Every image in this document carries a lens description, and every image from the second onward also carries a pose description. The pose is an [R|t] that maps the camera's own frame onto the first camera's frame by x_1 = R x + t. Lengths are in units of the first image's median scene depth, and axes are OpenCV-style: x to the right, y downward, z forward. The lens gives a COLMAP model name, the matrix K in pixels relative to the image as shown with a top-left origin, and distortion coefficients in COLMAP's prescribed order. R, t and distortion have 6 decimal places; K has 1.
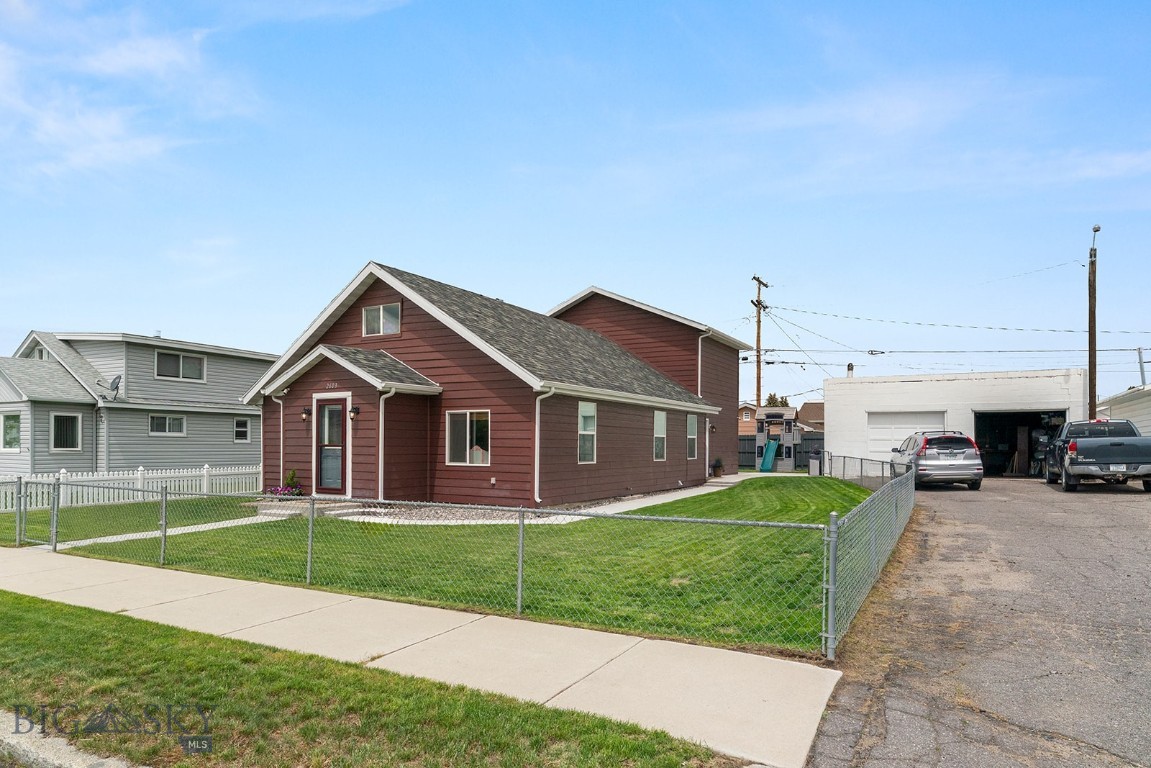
lens RADIAL K [[667.5, 0, 577.7], [0, 667.5, 446.7], [0, 0, 1]] dist [-0.012789, 0.007973]
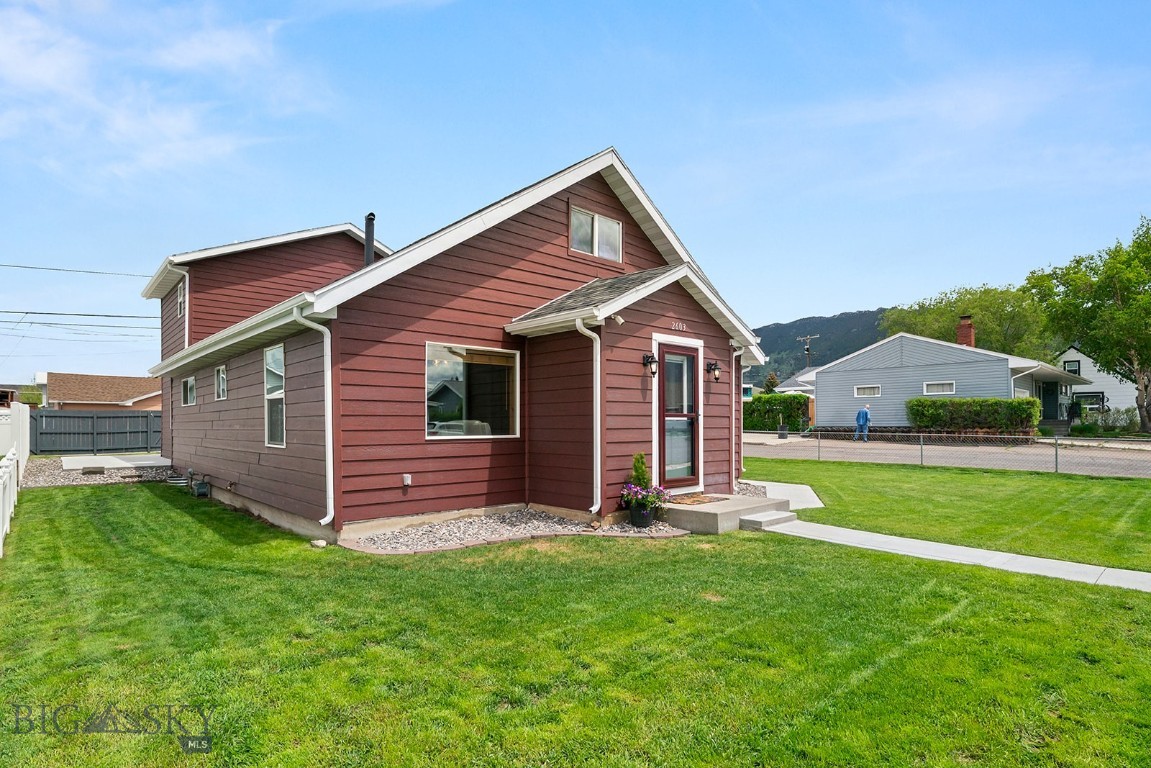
lens RADIAL K [[595.8, 0, 579.2], [0, 595.8, 403.7], [0, 0, 1]] dist [0.000249, 0.000170]
pose [[0.316901, 0.022856, 0.948183, -0.904016], [0.005627, 0.999647, -0.025977, 0.001823], [-0.948442, 0.013568, 0.316660, 0.841517]]
